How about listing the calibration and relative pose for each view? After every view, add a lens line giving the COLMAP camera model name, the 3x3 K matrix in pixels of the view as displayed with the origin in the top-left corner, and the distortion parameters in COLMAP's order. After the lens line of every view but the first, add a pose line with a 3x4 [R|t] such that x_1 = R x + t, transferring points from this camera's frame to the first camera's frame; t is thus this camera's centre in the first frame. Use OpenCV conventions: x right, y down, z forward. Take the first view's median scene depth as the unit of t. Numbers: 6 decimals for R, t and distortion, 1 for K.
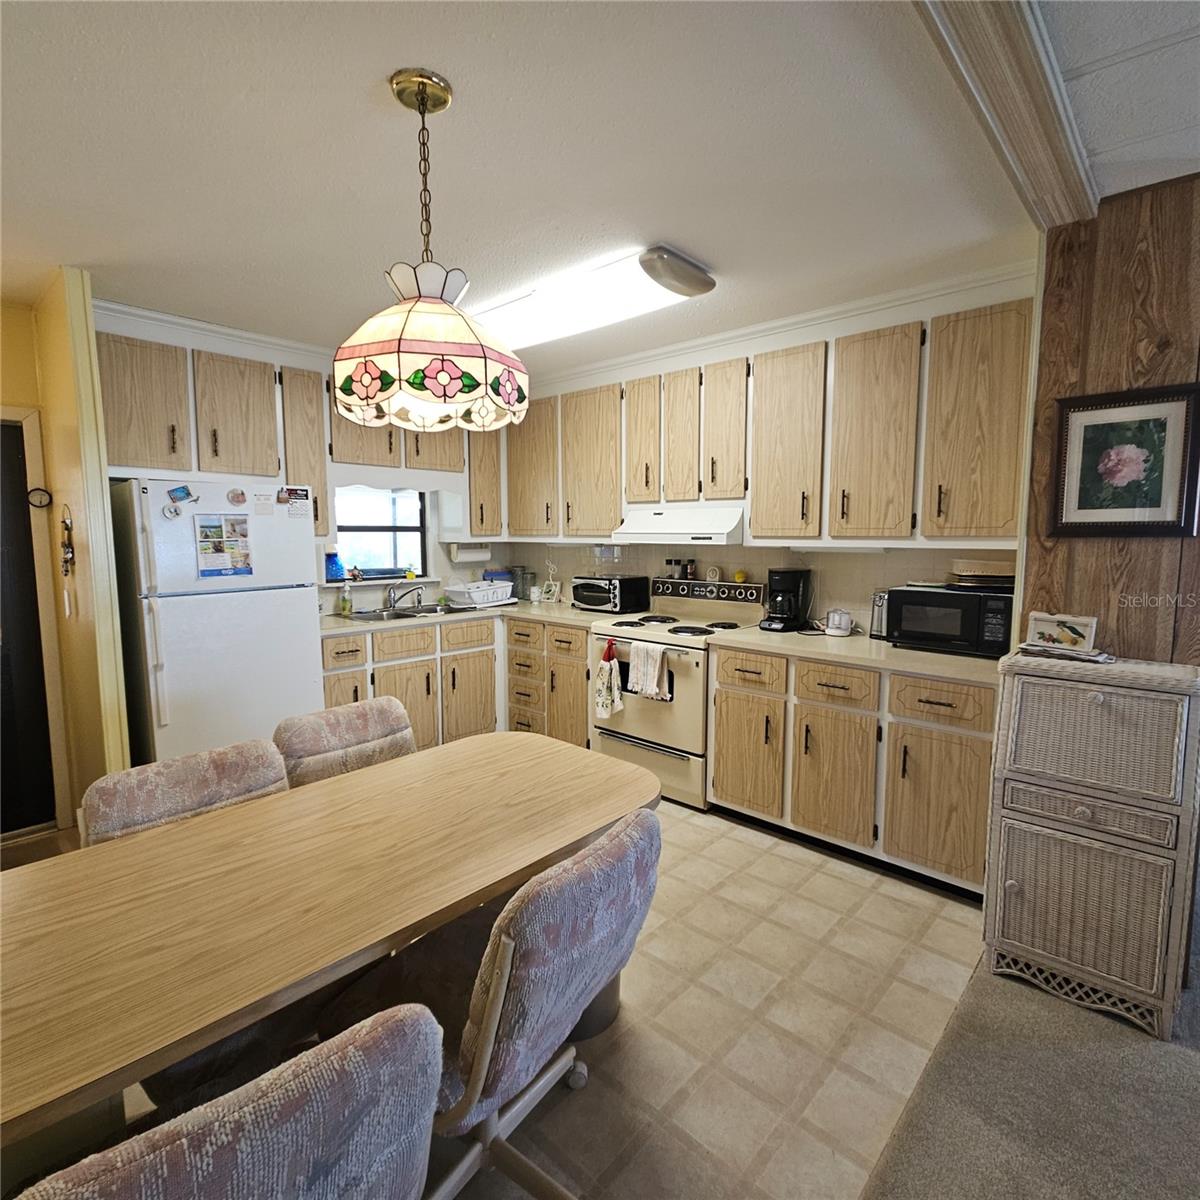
lens RADIAL K [[648.8, 0, 600.0], [0, 648.8, 600.0], [0, 0, 1]] dist [-0.006042, -0.002056]
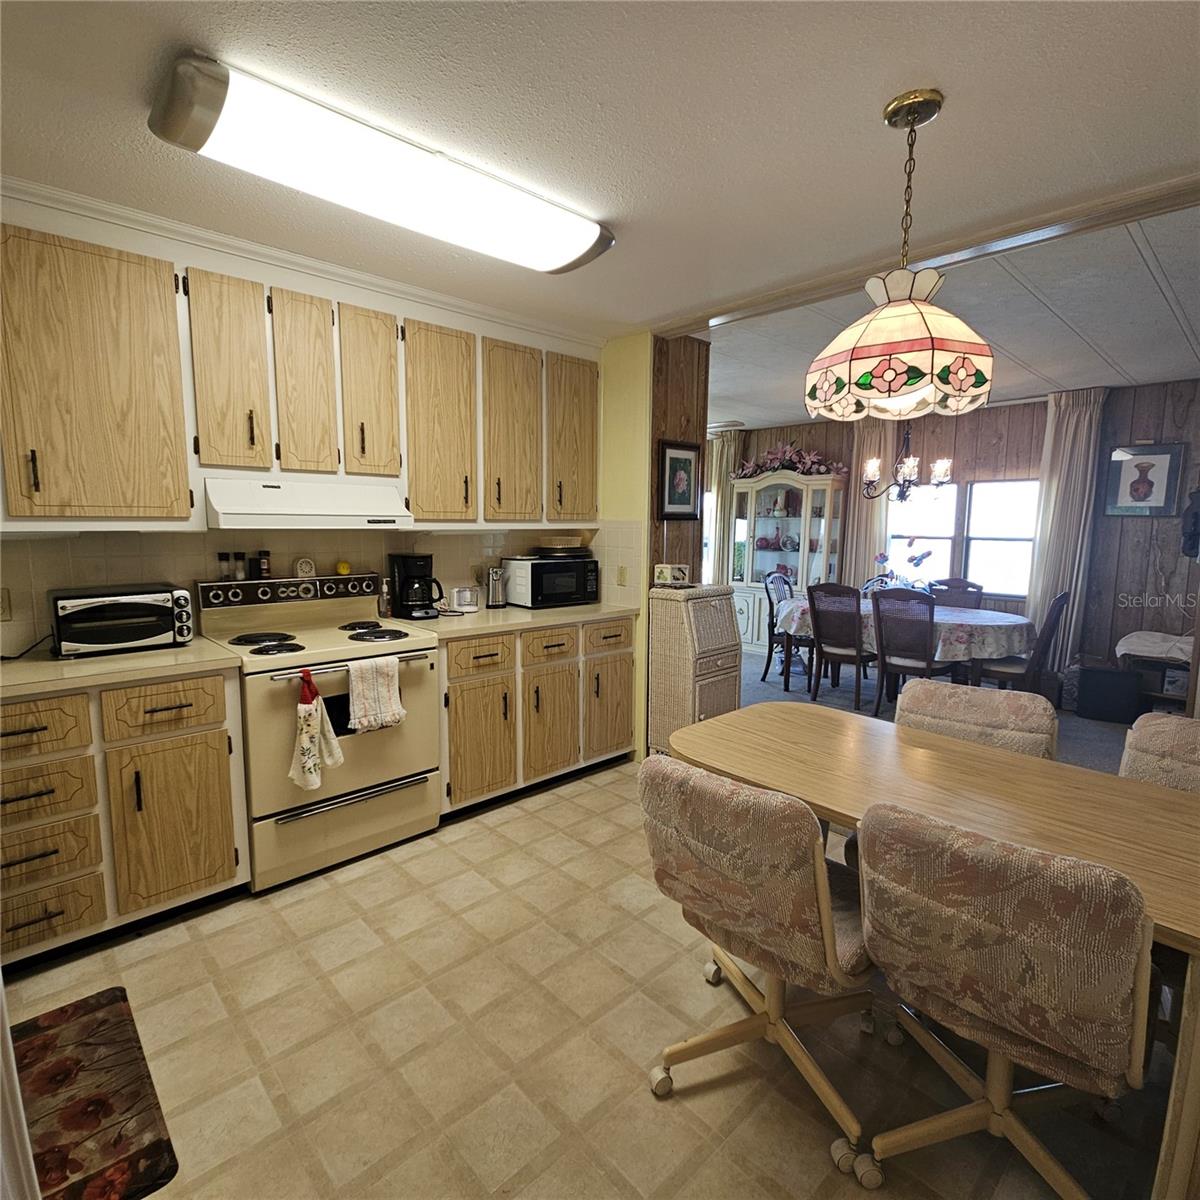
lens RADIAL K [[648.8, 0, 600.0], [0, 648.8, 600.0], [0, 0, 1]] dist [-0.006042, -0.002056]
pose [[0.060766, -0.118649, 0.991075, -0.719409], [0.097423, 0.988874, 0.112412, -0.067641], [-0.993386, 0.089723, 0.071649, 0.735366]]
